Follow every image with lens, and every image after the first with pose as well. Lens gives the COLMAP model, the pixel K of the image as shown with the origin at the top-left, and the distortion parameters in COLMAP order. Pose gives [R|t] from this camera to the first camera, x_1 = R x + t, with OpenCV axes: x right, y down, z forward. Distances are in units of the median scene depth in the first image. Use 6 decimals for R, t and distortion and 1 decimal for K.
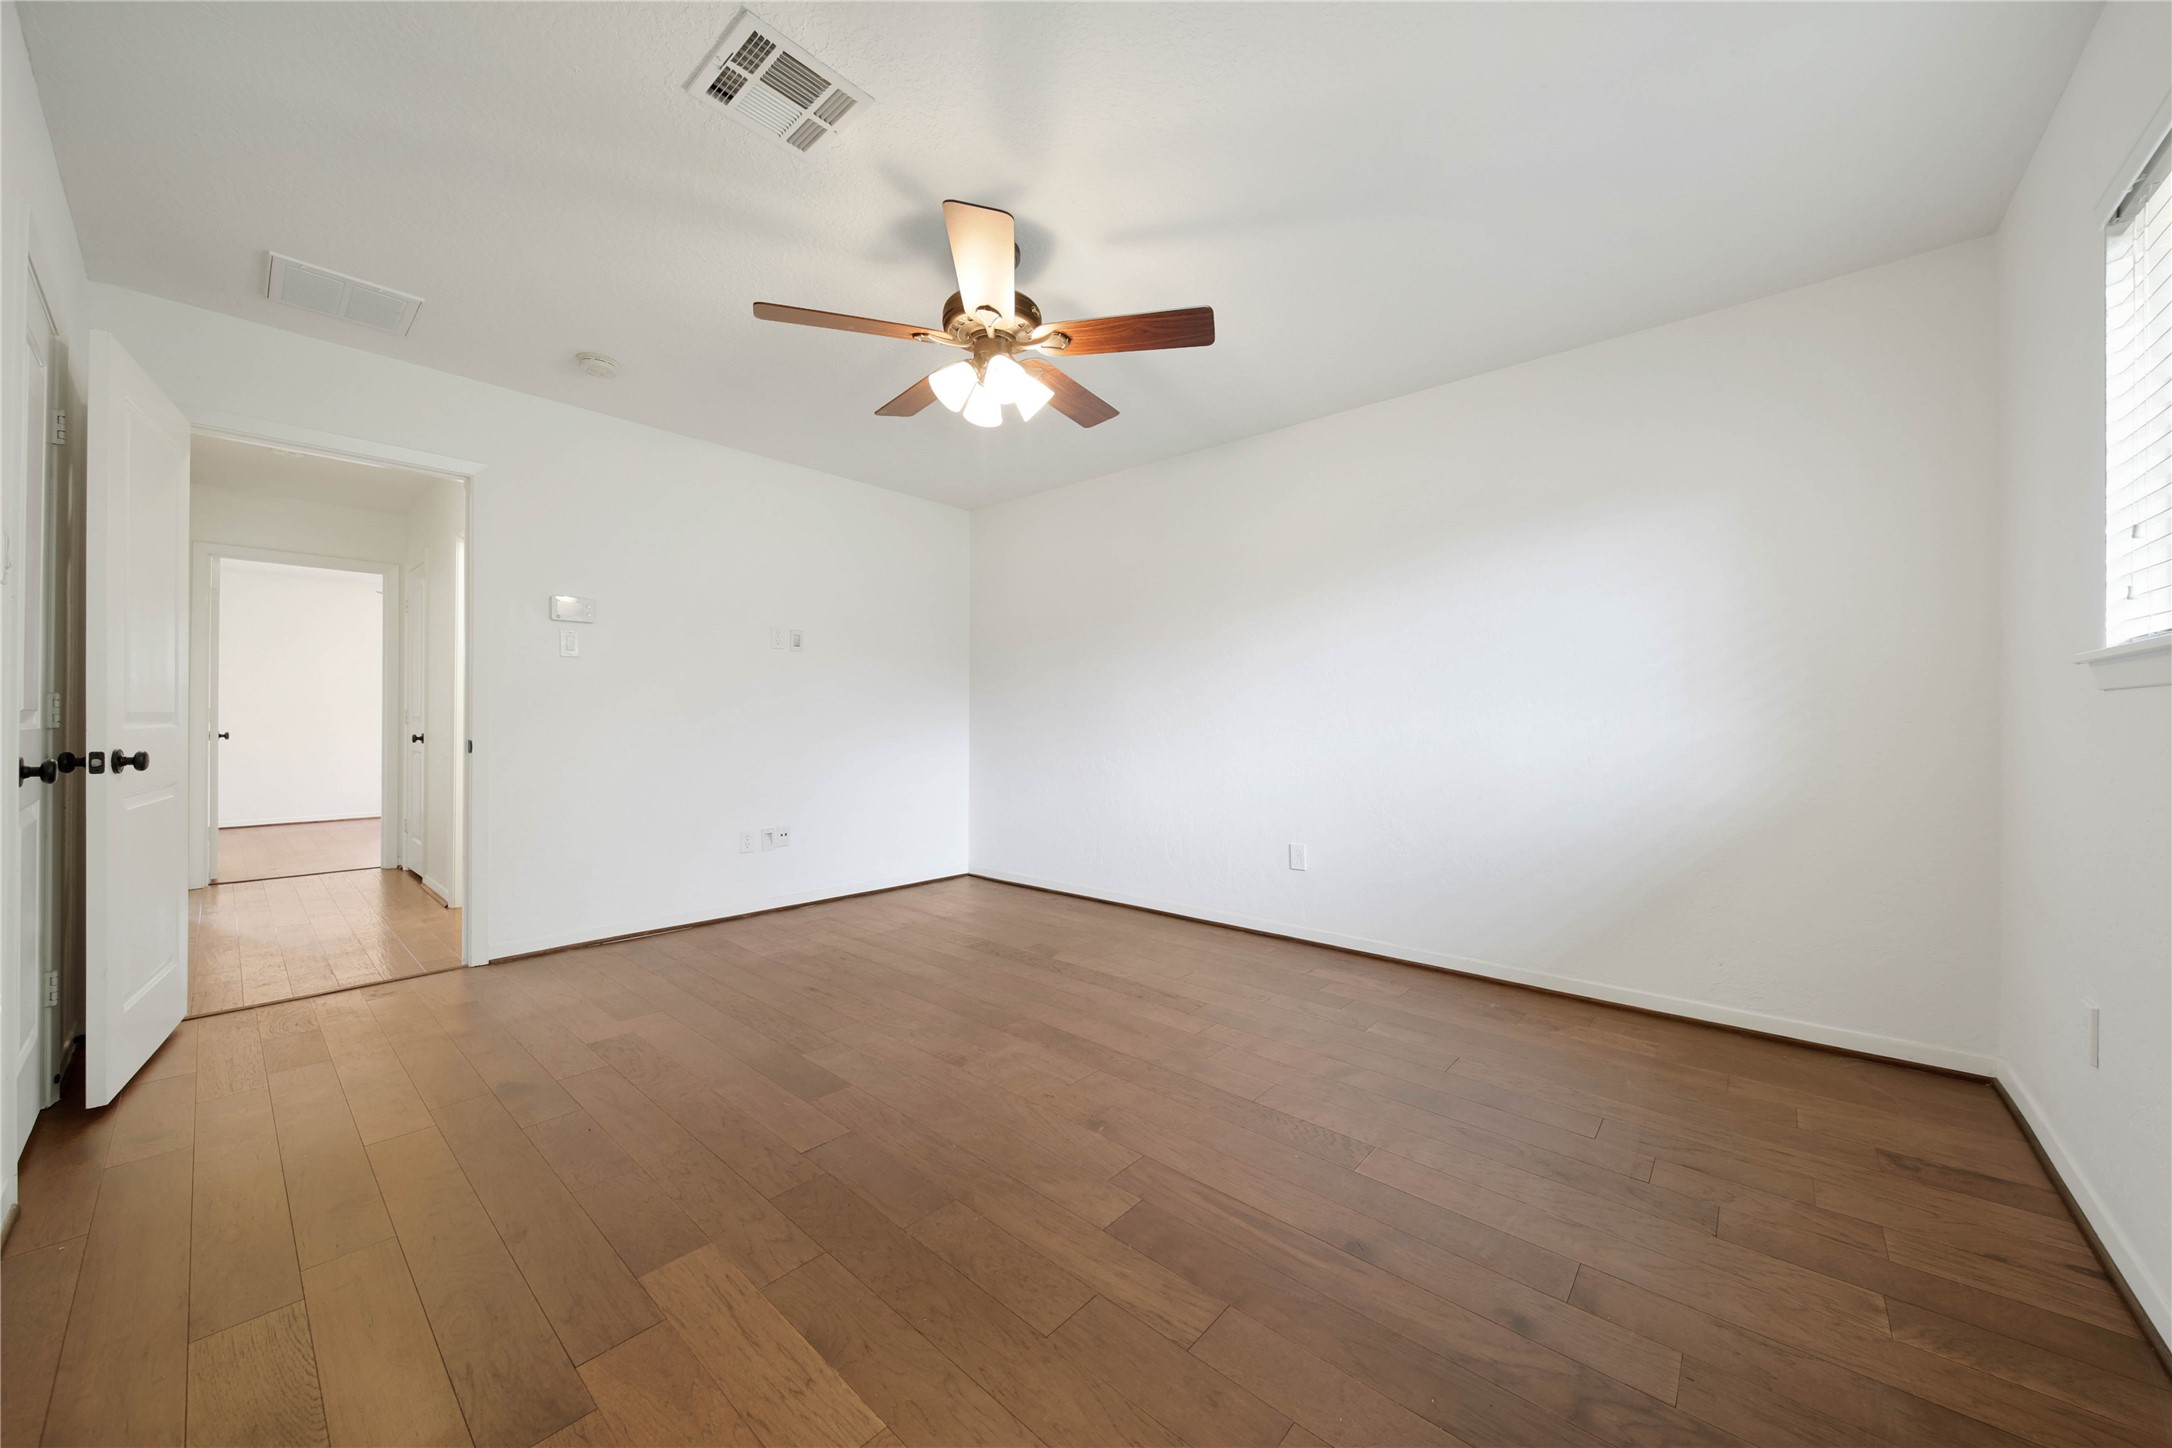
lens RADIAL K [[773.8, 0, 1079.0], [0, 773.8, 711.2], [0, 0, 1]] dist [0.000479, -0.000012]
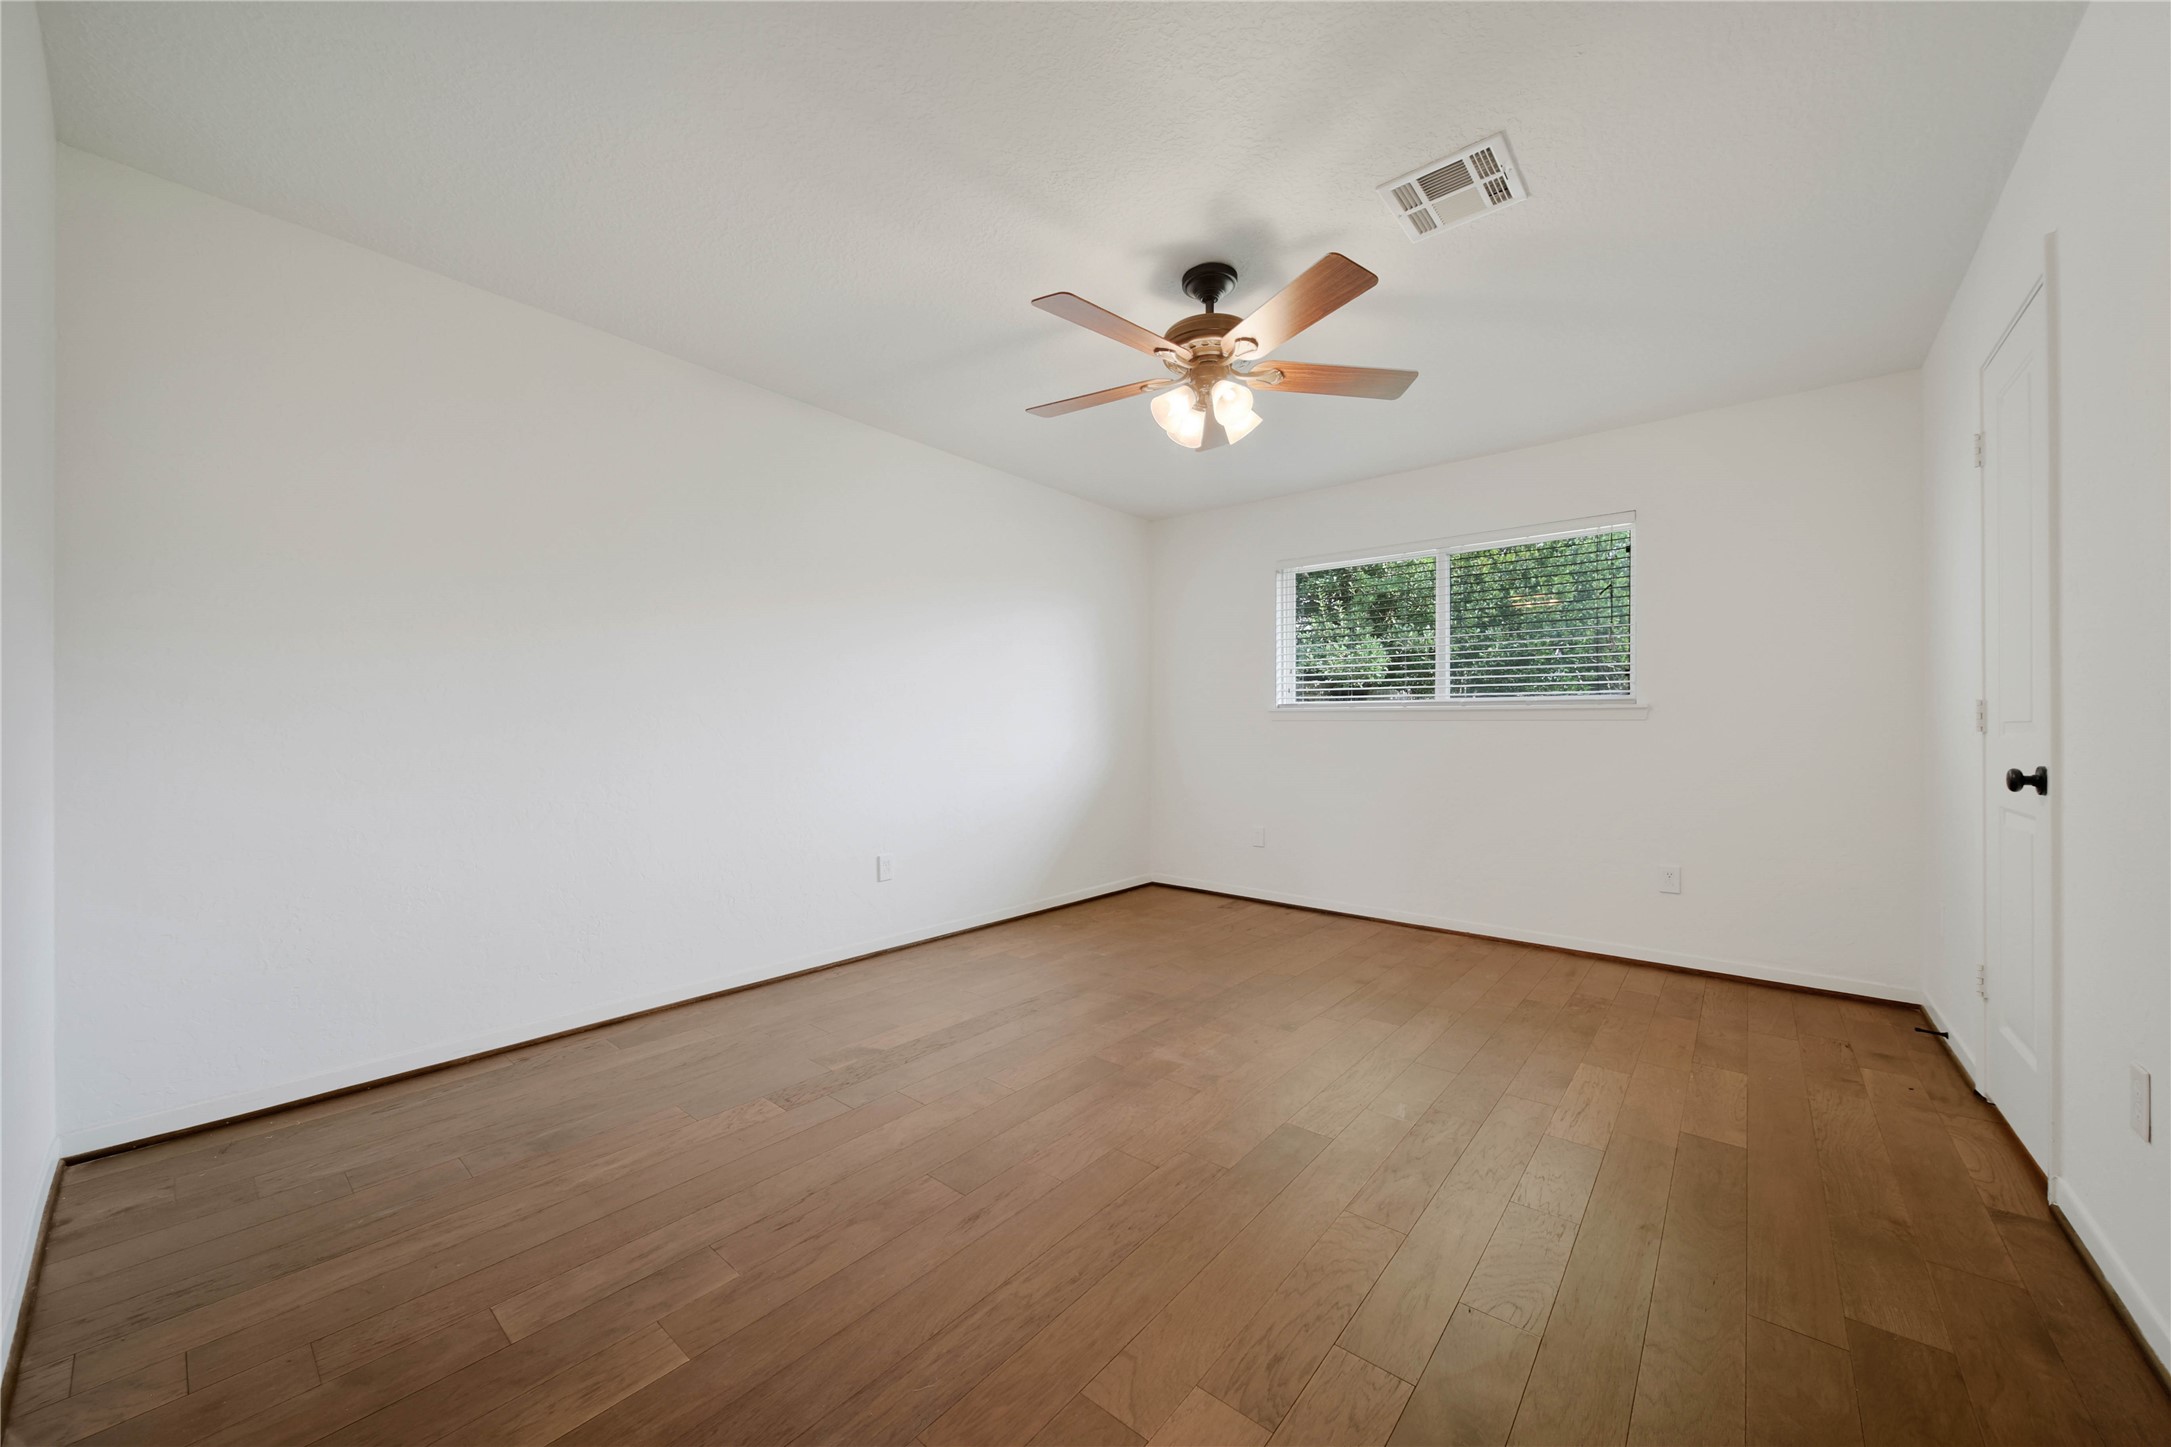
lens RADIAL K [[815.3, 0, 1085.5], [0, 815.3, 723.5], [0, 0, 1]] dist [-0.001162, -0.000087]
pose [[-0.043356, 0.006037, 0.999041, -0.957096], [-0.012704, 0.999898, -0.006594, 0.006250], [-0.998979, -0.012977, -0.043275, 0.968904]]
